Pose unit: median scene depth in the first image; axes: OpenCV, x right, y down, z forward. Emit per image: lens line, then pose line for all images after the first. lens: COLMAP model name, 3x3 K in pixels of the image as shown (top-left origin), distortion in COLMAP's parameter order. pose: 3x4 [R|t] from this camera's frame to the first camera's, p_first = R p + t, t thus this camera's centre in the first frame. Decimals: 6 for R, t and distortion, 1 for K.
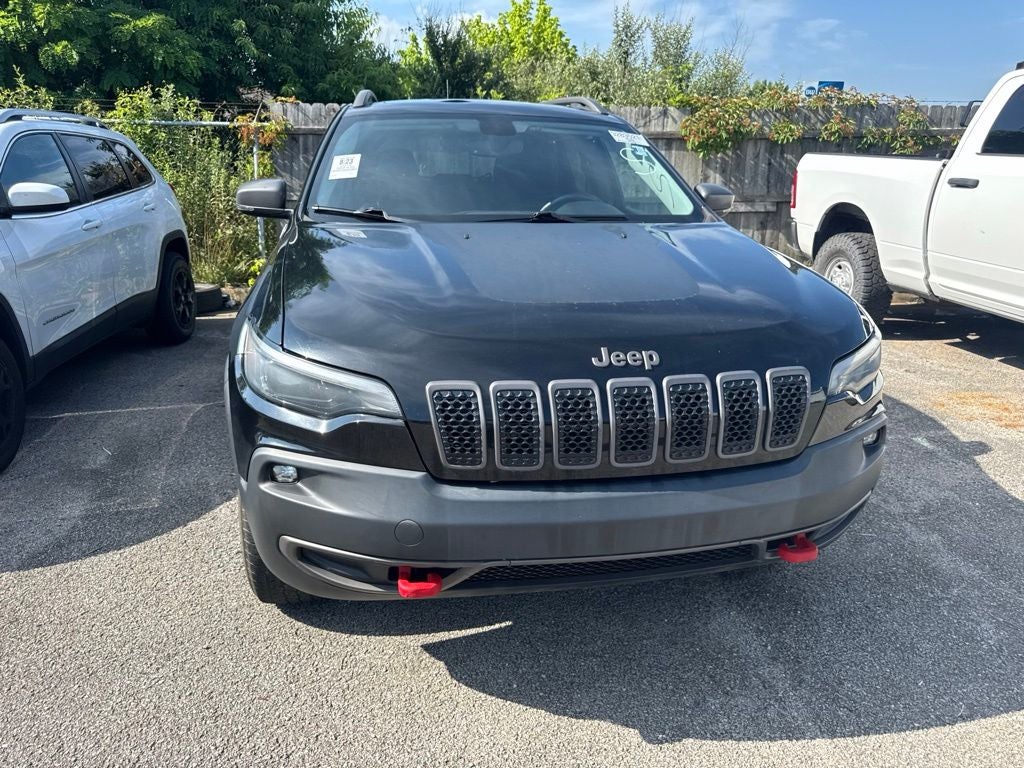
lens RADIAL K [[732.3, 0, 516.6], [0, 732.3, 381.4], [0, 0, 1]] dist [0.006397, -0.011249]
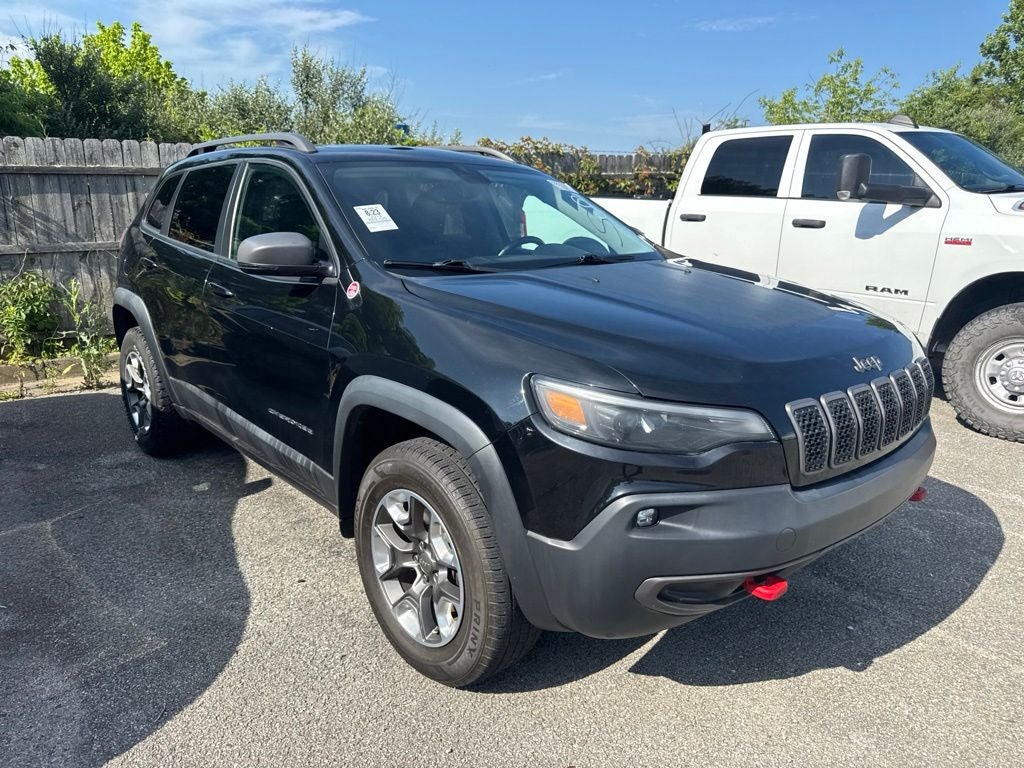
lens RADIAL K [[732.3, 0, 519.2], [0, 732.3, 383.0], [0, 0, 1]] dist [0.006397, -0.011249]
pose [[0.855296, -0.134934, 0.500262, -0.567953], [0.156888, 0.987615, -0.001845, -0.051735], [-0.493817, 0.080063, 0.865872, 0.109930]]
